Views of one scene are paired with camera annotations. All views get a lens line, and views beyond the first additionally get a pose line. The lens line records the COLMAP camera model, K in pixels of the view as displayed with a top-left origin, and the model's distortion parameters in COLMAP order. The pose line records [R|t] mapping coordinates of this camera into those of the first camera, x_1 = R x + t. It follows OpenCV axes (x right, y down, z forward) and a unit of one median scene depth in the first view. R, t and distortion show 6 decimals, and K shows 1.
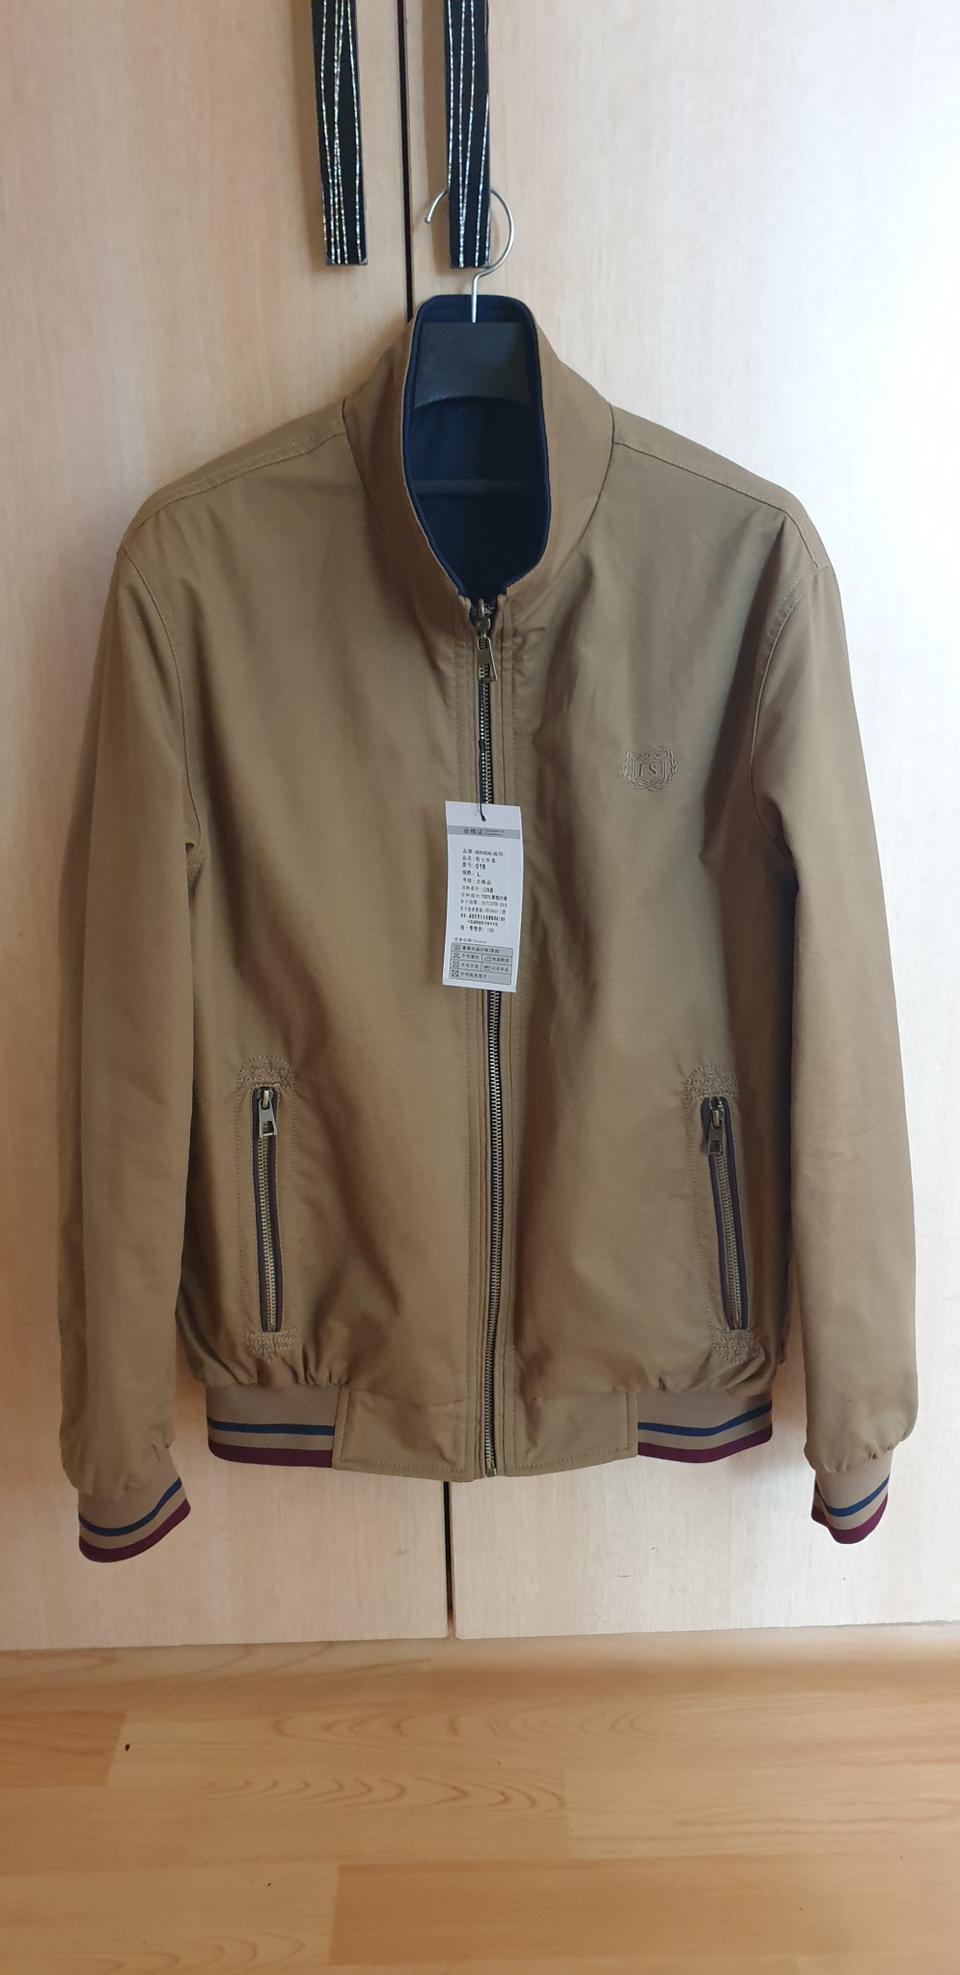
lens RADIAL K [[1631.0, 0, 480.0], [0, 1631.0, 987.5], [0, 0, 1]] dist [0.002147, 0.078920]
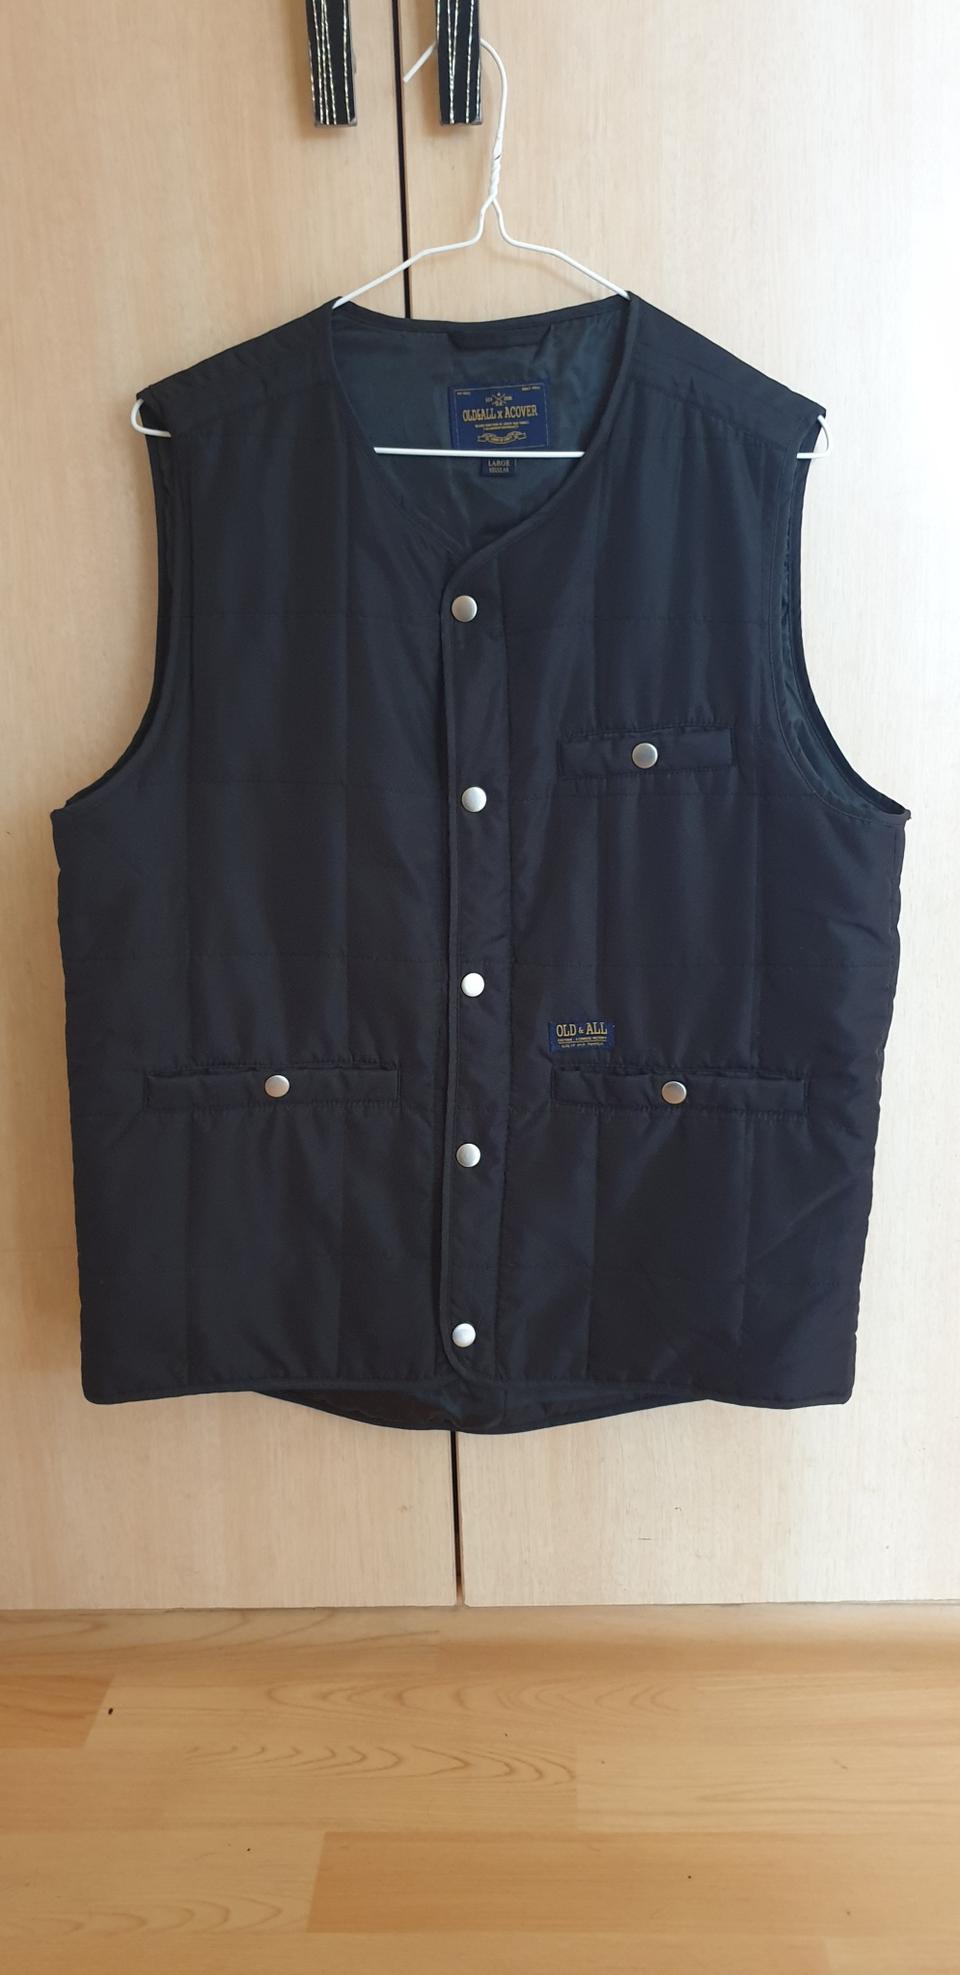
lens RADIAL K [[1631.0, 0, 480.0], [0, 1631.0, 987.5], [0, 0, 1]] dist [0.002147, 0.078920]
pose [[0.998205, -0.002257, -0.059846, 0.054205], [-0.002099, 0.997358, -0.072620, 0.124944], [0.059852, 0.072615, 0.995563, 0.055951]]
